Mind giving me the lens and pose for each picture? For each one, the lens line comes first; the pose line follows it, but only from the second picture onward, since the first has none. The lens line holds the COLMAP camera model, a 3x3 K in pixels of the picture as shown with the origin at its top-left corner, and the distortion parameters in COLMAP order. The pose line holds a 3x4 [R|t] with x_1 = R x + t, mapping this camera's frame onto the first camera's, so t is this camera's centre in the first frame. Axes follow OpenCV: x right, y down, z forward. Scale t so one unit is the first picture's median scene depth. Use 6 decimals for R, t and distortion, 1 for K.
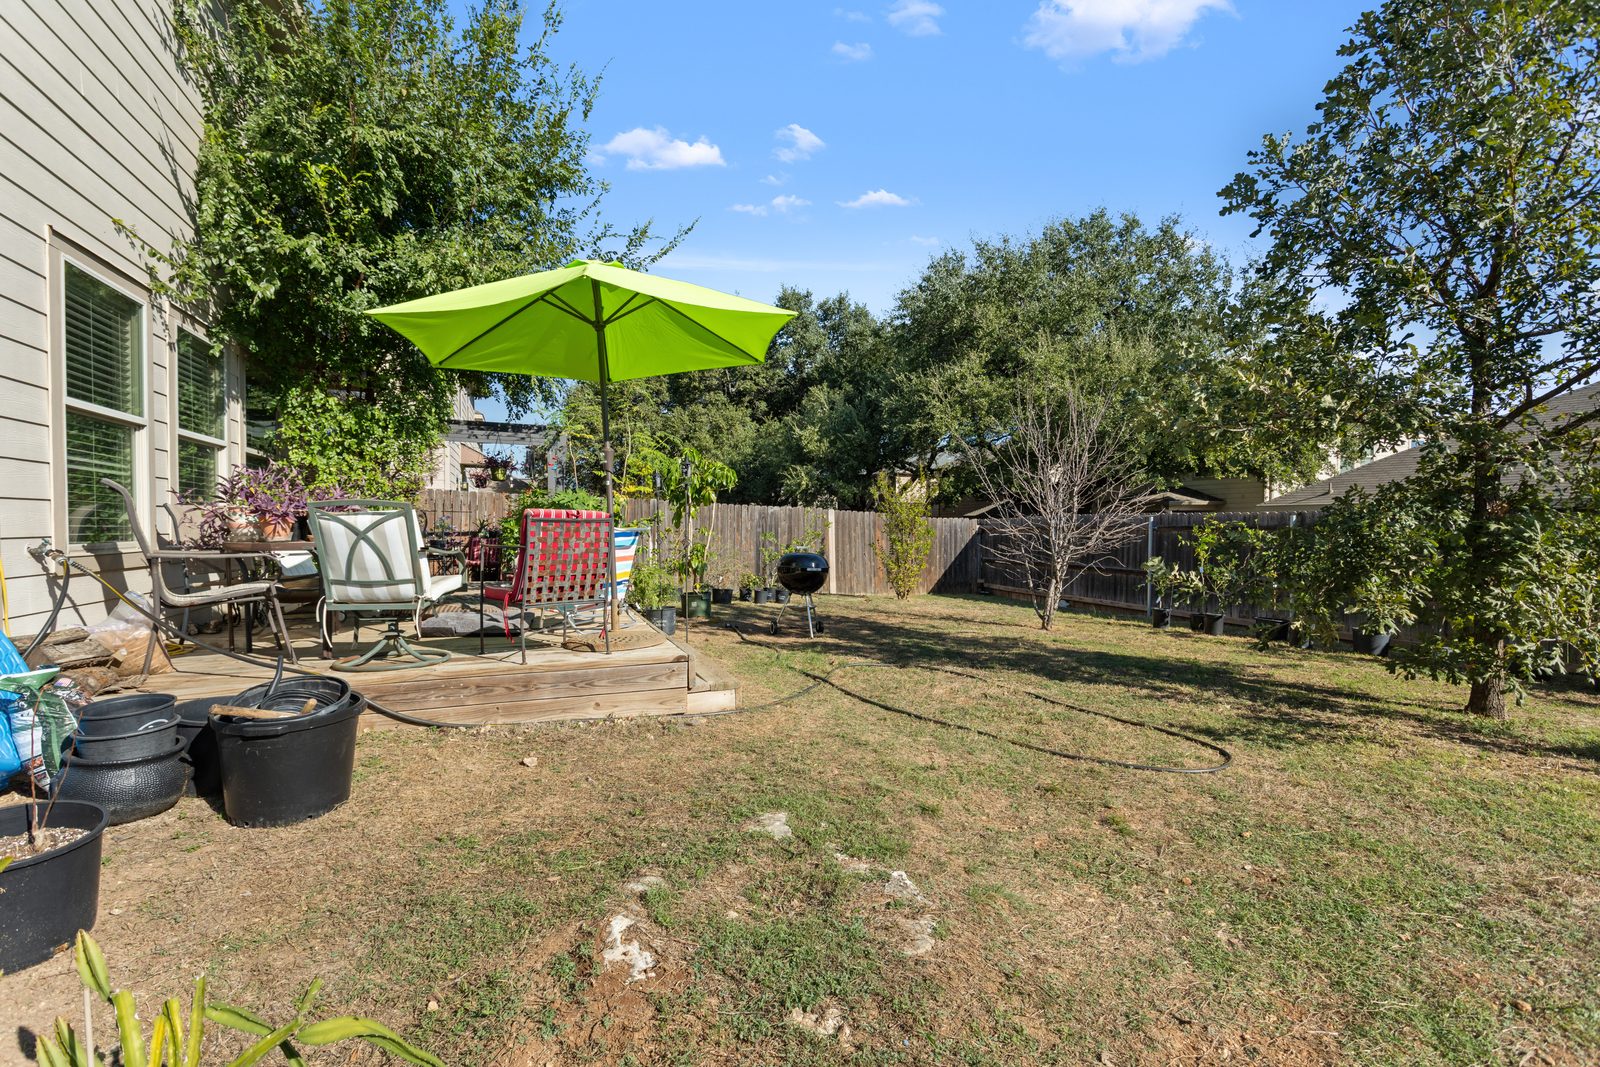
lens RADIAL K [[754.5, 0, 803.7], [0, 754.5, 536.8], [0, 0, 1]] dist [0.001357, 0.000192]
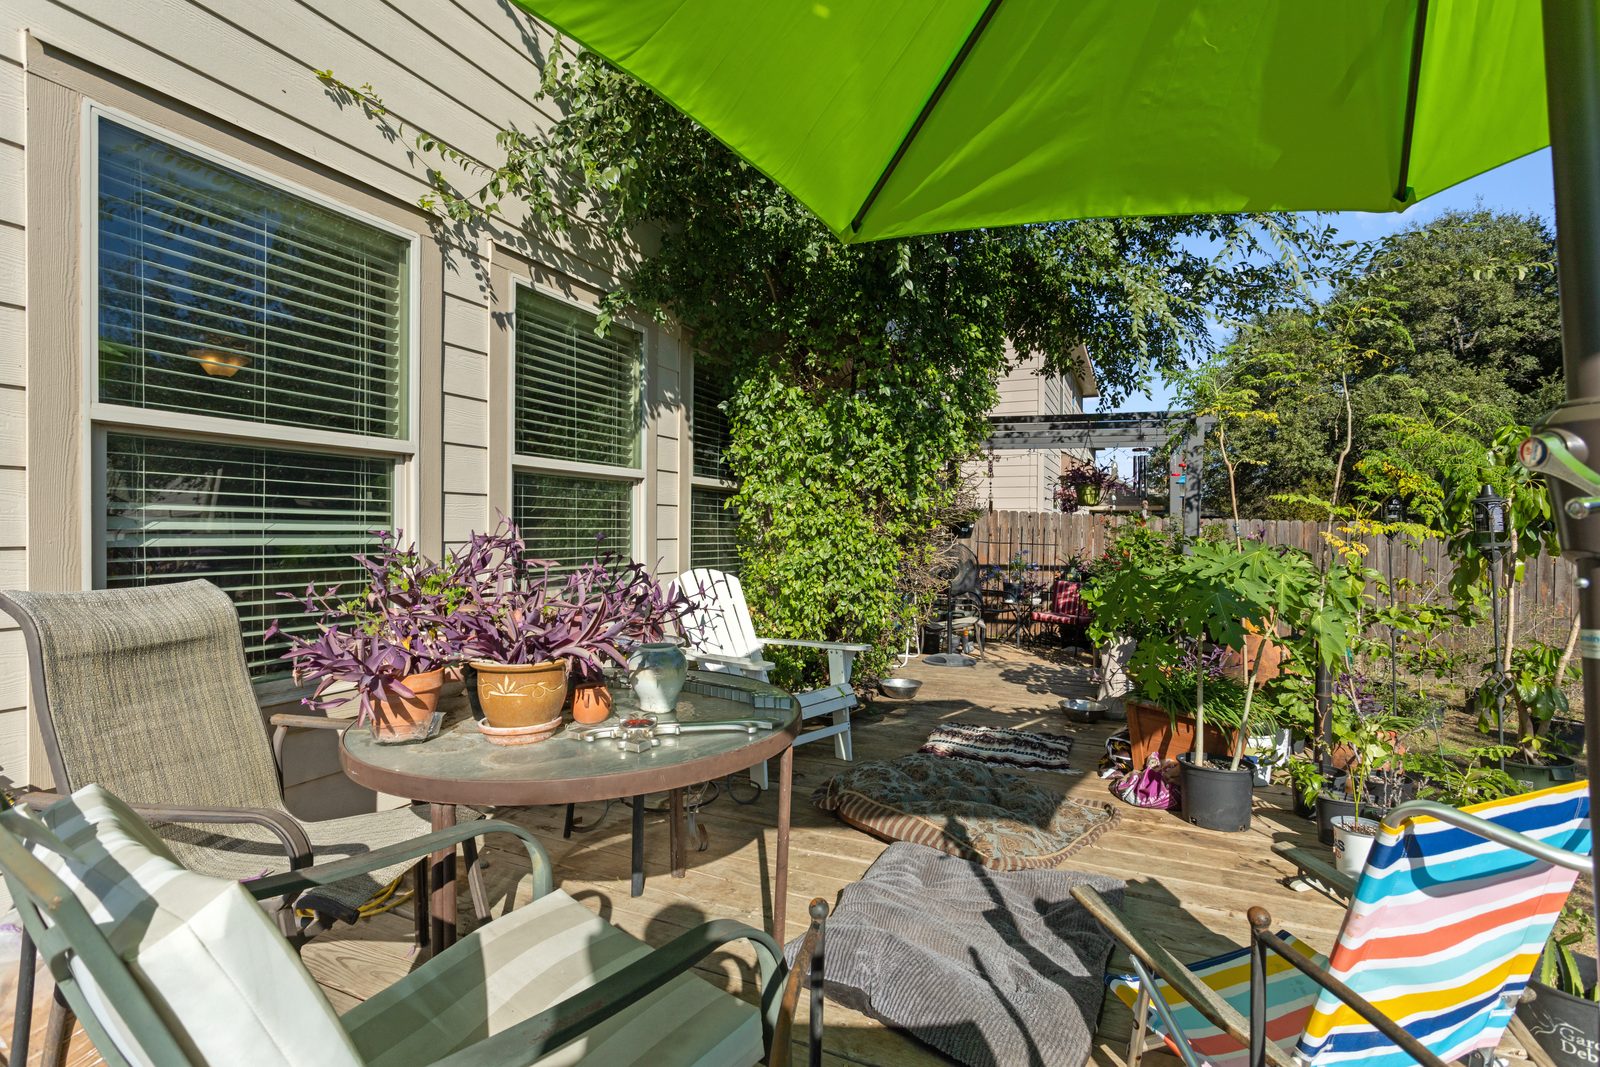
lens RADIAL K [[754.5, 0, 821.6], [0, 754.5, 538.1], [0, 0, 1]] dist [0.001357, 0.000192]
pose [[0.720936, 0.019735, -0.692721, -0.184490], [-0.022819, 0.999728, 0.004733, -0.067025], [0.692626, 0.012395, 0.721190, 0.578320]]
